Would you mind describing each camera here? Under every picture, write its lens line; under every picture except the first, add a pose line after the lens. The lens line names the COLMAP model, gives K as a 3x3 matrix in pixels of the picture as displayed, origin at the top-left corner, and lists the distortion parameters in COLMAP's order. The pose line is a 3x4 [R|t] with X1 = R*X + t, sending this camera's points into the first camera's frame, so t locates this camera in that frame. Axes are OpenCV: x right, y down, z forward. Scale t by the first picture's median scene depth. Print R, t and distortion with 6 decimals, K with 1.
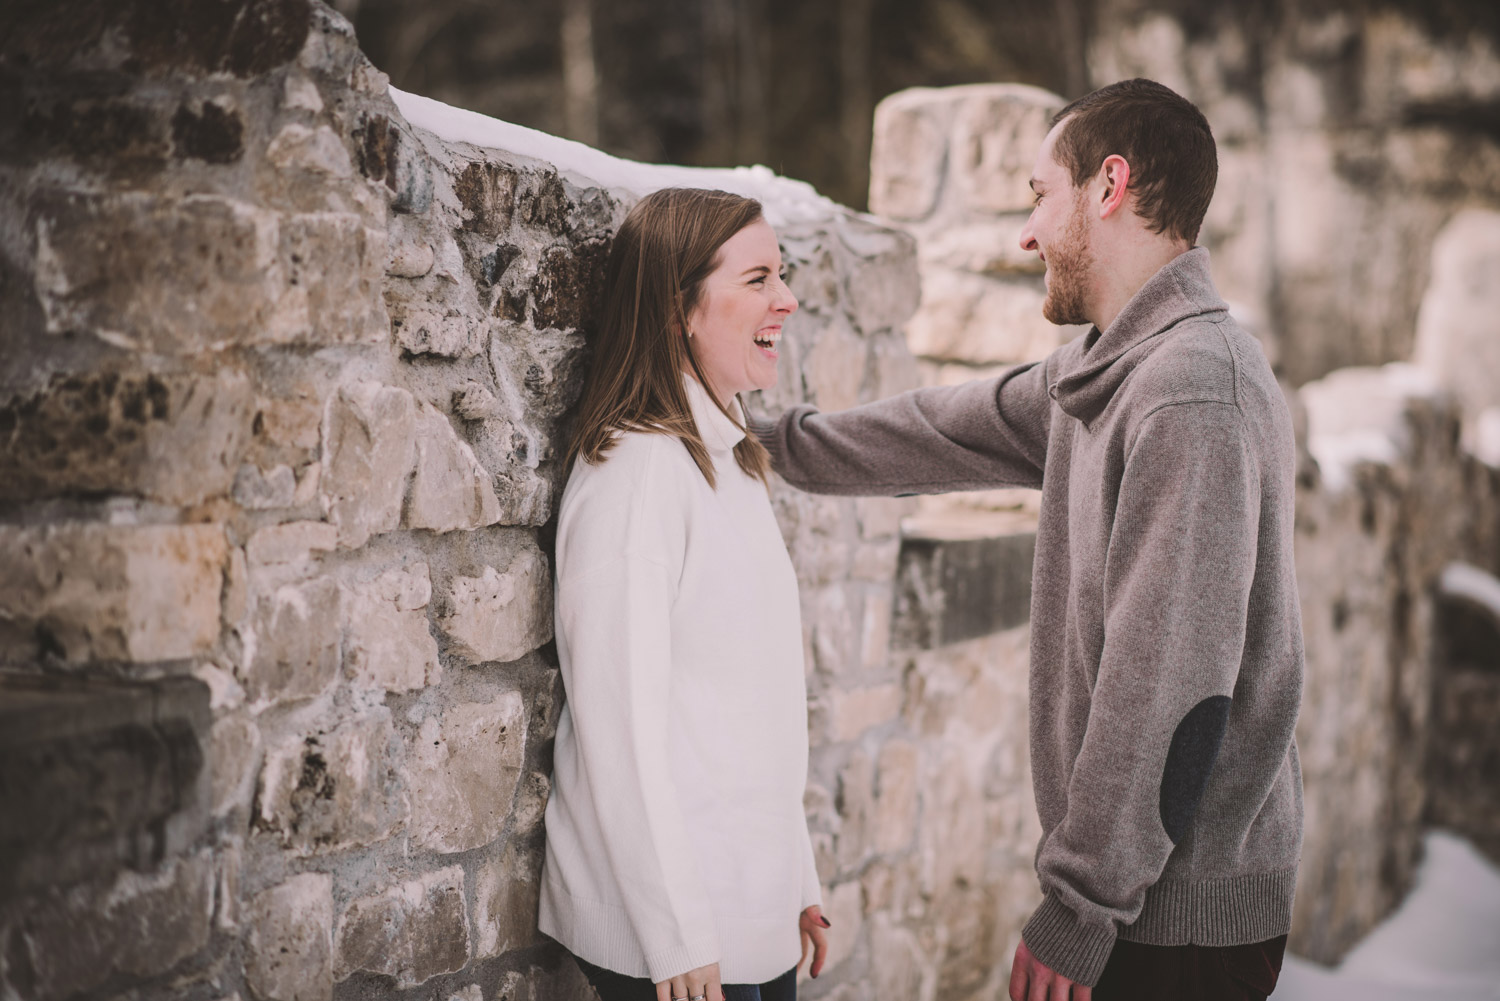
lens RADIAL K [[3545.2, 0, 743.1], [0, 3545.2, 505.9], [0, 0, 1]] dist [0.070018, 0.000000]
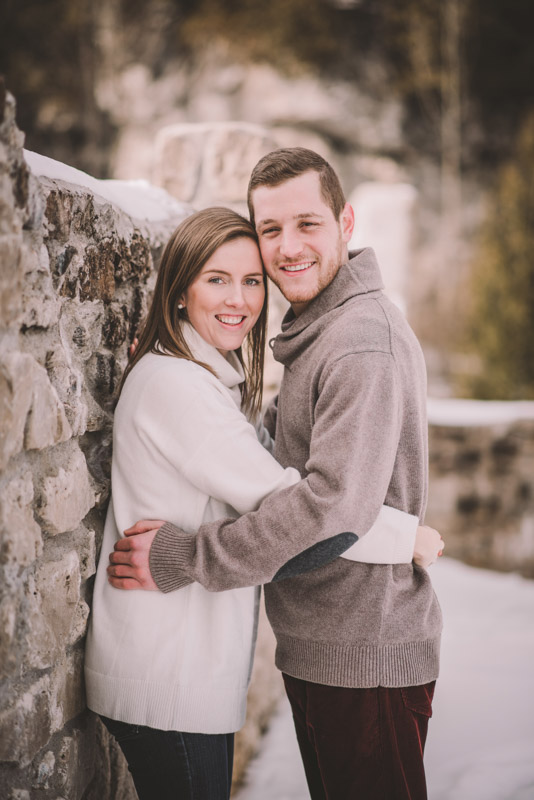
lens RADIAL K [[1890.8, 0, 267.2], [0, 1890.8, 399.3], [0, 0, 1]] dist [0.070018, 0.000000]
pose [[0.980281, -0.011838, 0.197252, -0.149162], [0.004227, 0.999232, 0.038966, -0.043249], [-0.197562, -0.037364, 0.979578, 0.233548]]
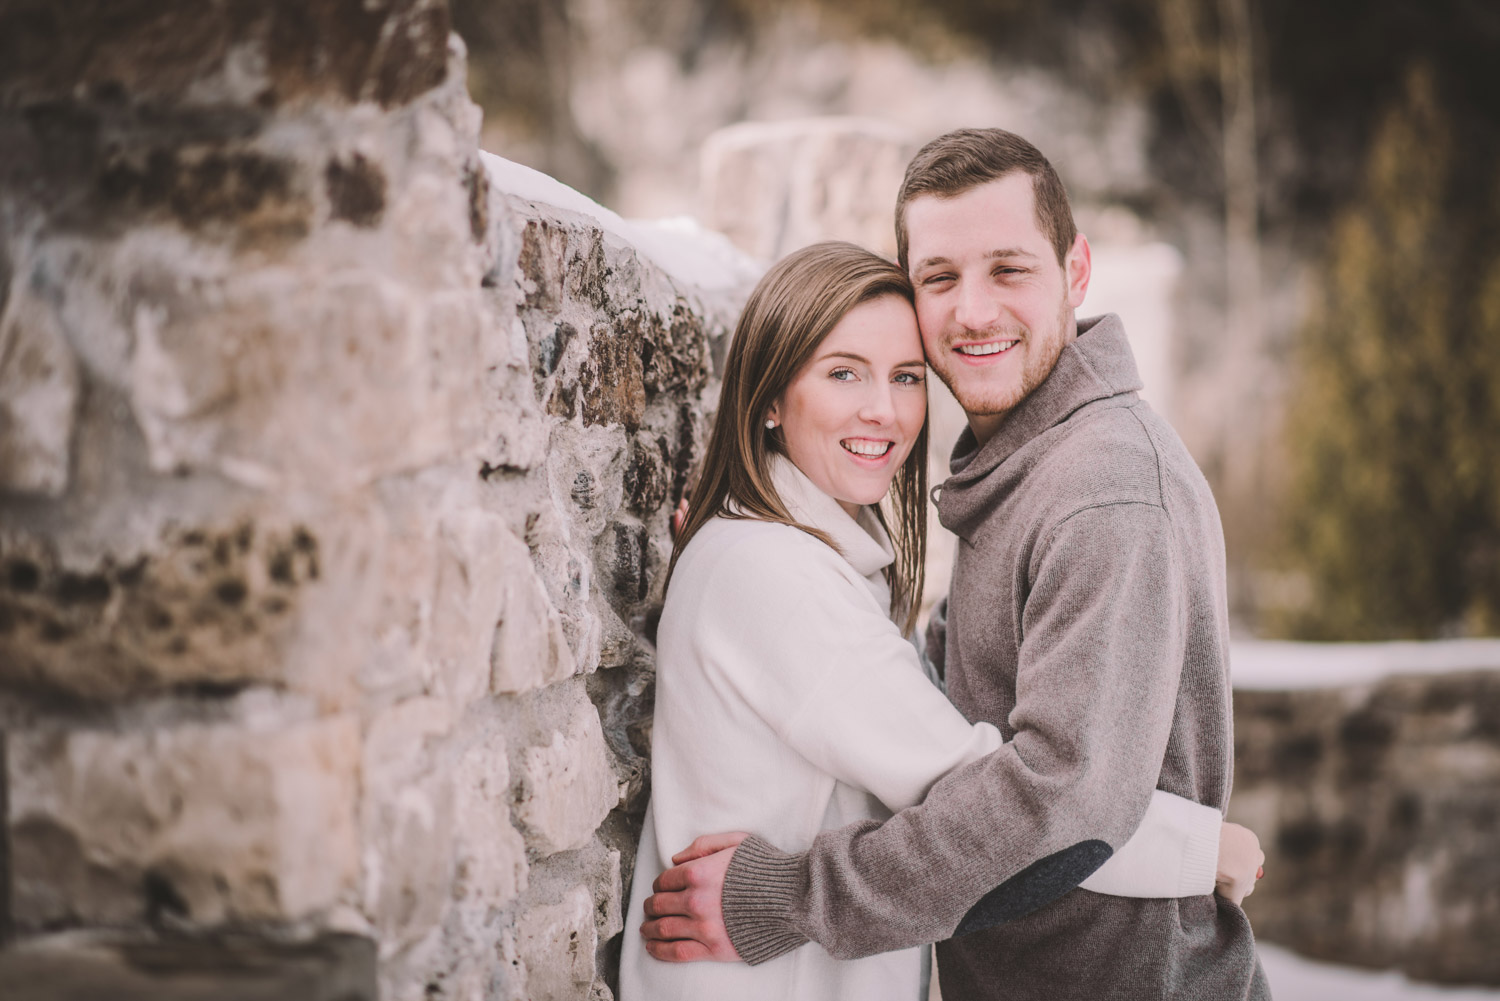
lens RADIAL K [[3545.2, 0, 726.6], [0, 3545.2, 504.6], [0, 0, 1]] dist [0.070018, 0.000000]
pose [[0.988393, -0.029685, 0.148991, -0.158192], [0.031510, 0.999454, -0.009902, -0.025491], [-0.148616, 0.014482, 0.988789, 0.225035]]
